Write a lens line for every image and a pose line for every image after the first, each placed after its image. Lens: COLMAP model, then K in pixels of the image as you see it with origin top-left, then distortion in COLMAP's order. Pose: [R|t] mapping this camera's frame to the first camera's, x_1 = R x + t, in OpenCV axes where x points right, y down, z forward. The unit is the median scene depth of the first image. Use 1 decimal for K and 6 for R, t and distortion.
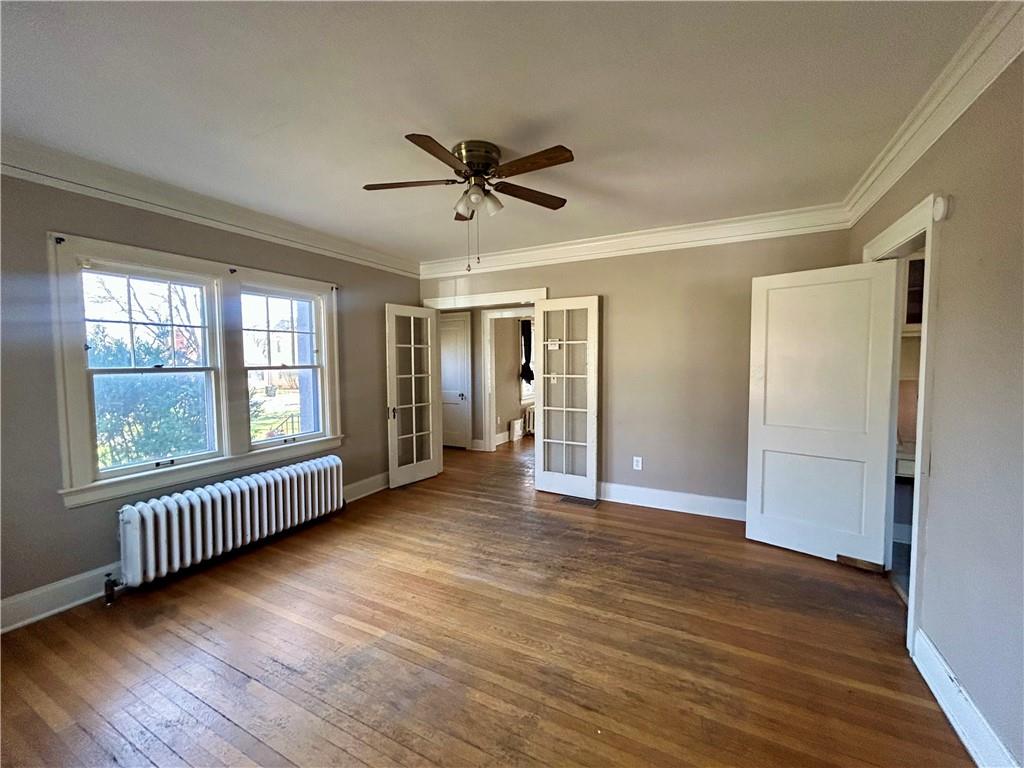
lens RADIAL K [[414.9, 0, 511.3], [0, 414.9, 393.4], [0, 0, 1]] dist [-0.002798, -0.000268]
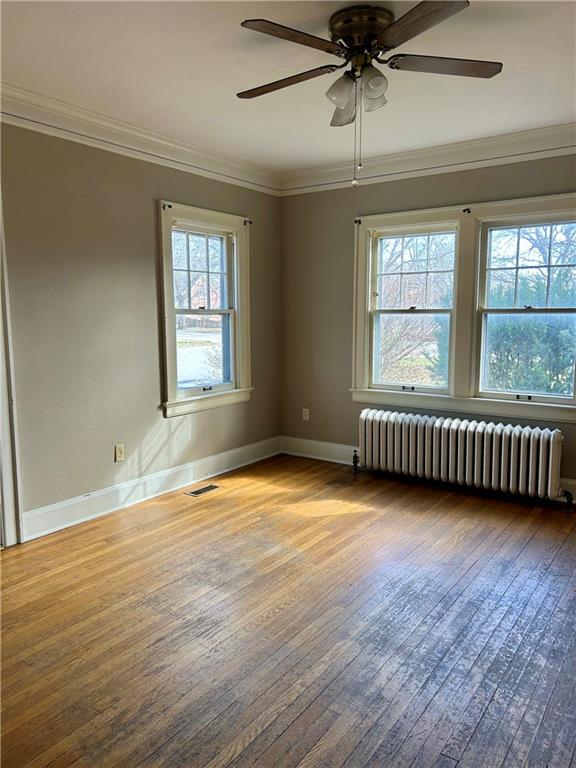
lens RADIAL K [[585.8, 0, 284.3], [0, 585.8, 380.5], [0, 0, 1]] dist [0.029615, -0.029638]
pose [[-0.150495, 0.118416, -0.981493, 0.926004], [-0.070591, 0.988979, 0.130144, -0.051702], [0.986087, 0.088871, -0.140477, 0.903199]]
